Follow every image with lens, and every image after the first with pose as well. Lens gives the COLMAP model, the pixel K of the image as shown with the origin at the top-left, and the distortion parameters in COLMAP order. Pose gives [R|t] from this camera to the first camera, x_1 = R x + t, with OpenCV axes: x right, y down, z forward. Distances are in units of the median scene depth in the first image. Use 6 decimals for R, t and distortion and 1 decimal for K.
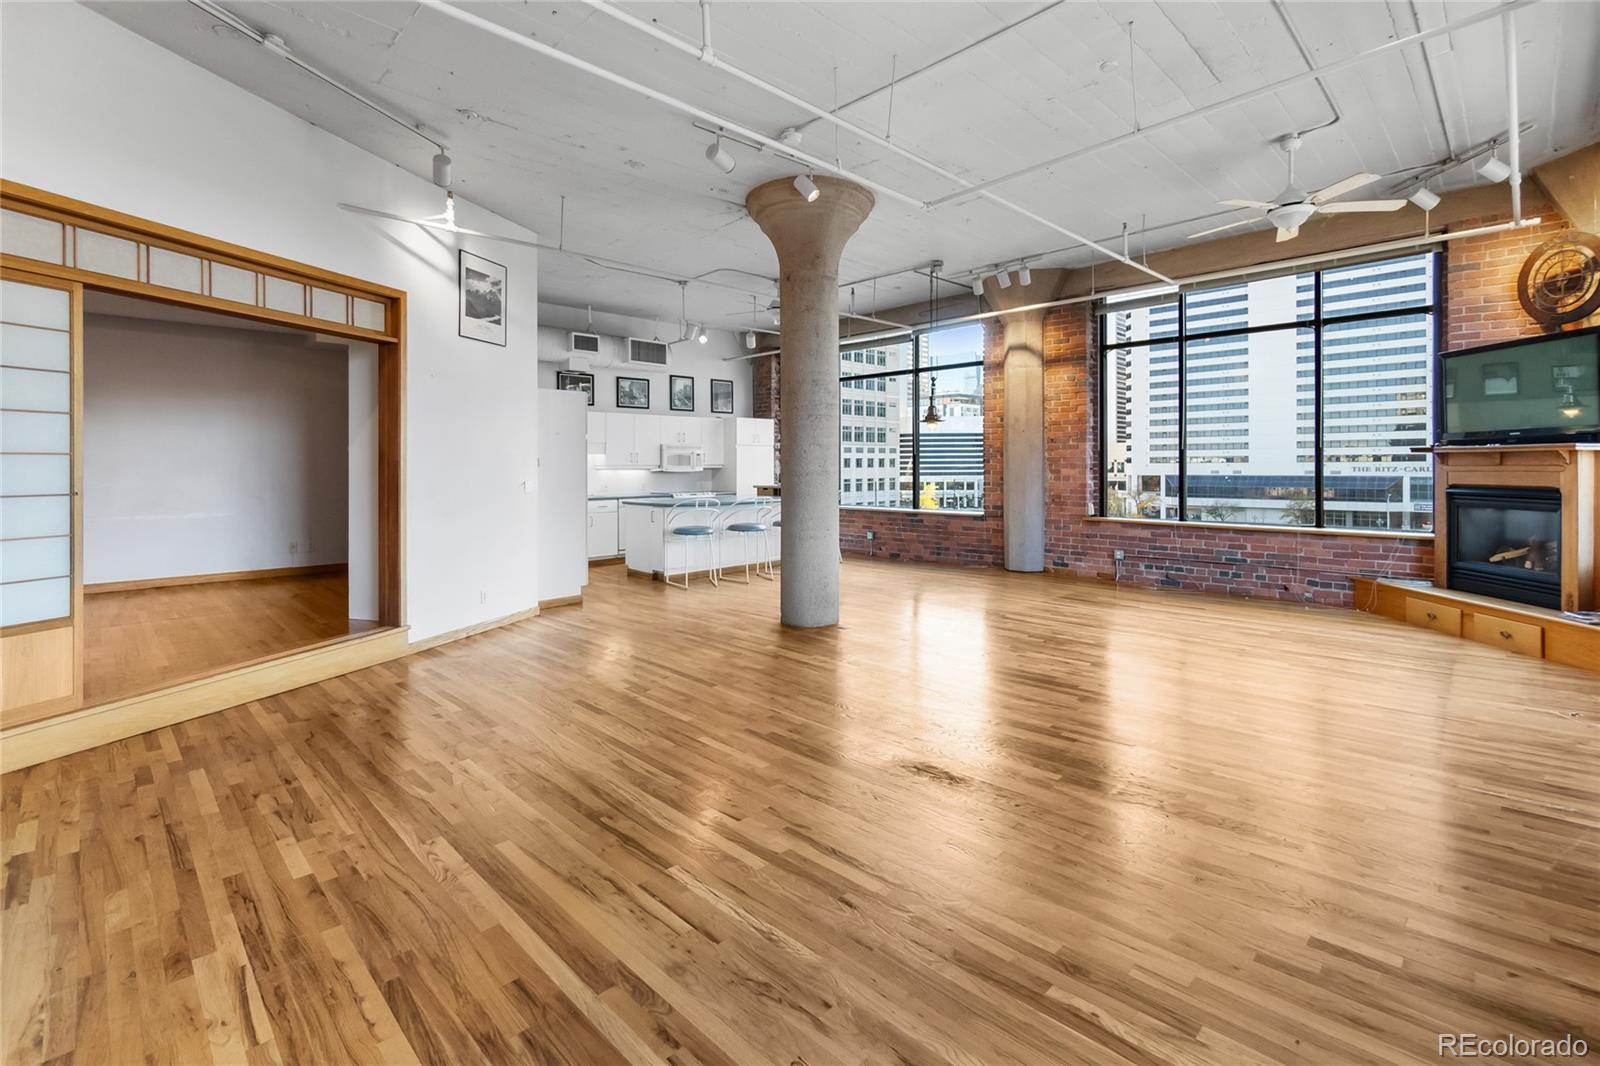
lens RADIAL K [[722.1, 0, 796.2], [0, 722.1, 464.4], [0, 0, 1]] dist [-0.001811, -0.000005]
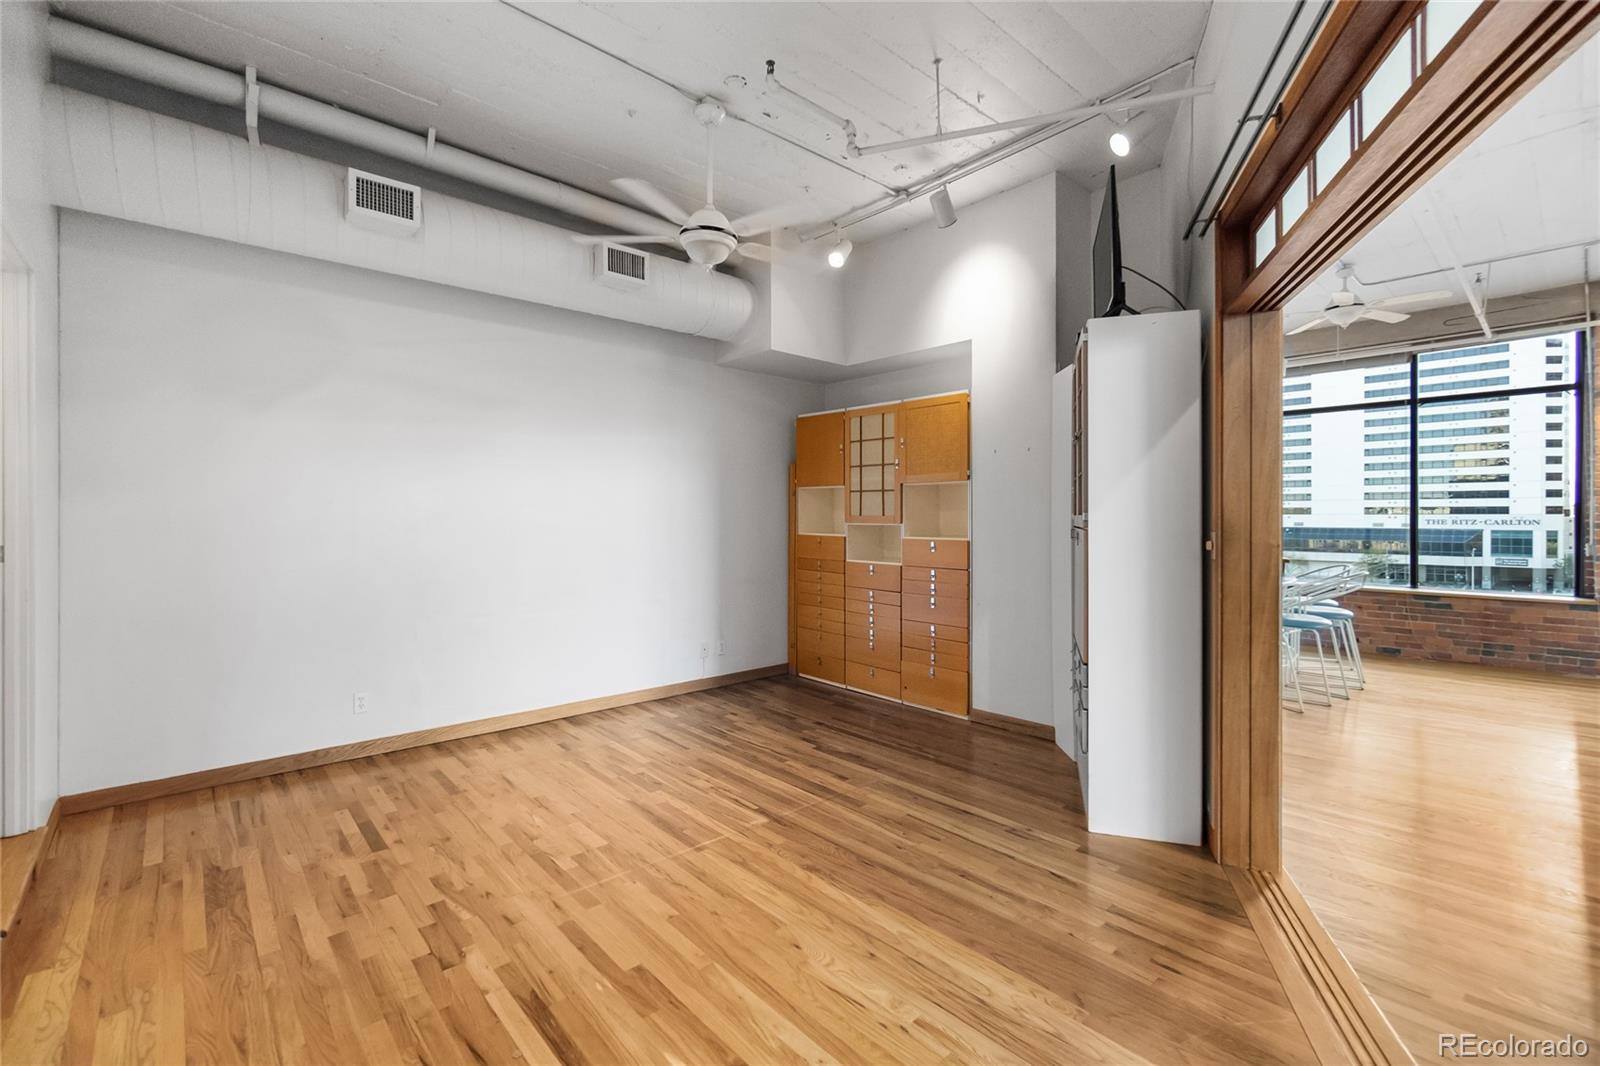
lens RADIAL K [[703.4, 0, 789.9], [0, 703.4, 516.1], [0, 0, 1]] dist [-0.002047, 0.000289]
pose [[0.998882, 0.005235, -0.046983, -0.454784], [-0.005022, 0.999977, 0.004647, -0.012256], [0.047006, -0.004406, 0.998885, 0.264147]]
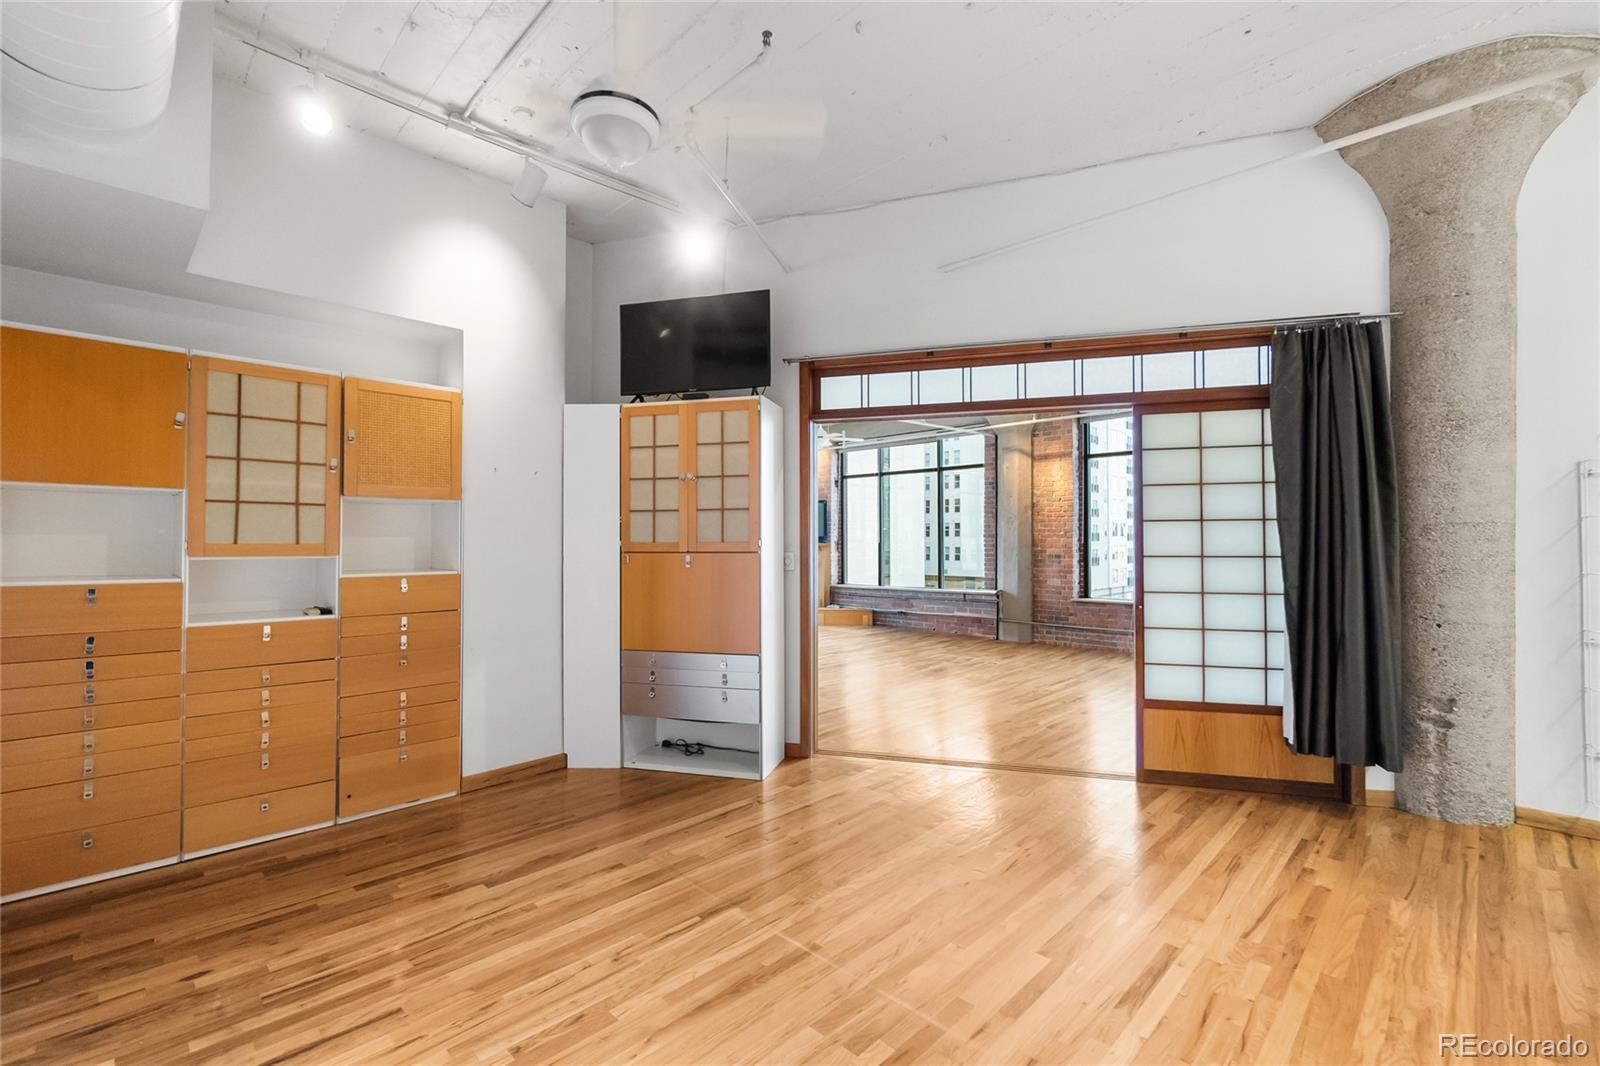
lens RADIAL K [[703.8, 0, 800.0], [0, 703.8, 533.0], [0, 0, 1]] dist [-0.002483, 0.000004]
pose [[-0.022928, 0.016215, 0.999606, -0.716244], [-0.000737, 0.999868, -0.016236, -0.010540], [-0.999737, -0.001109, -0.022913, 0.531295]]
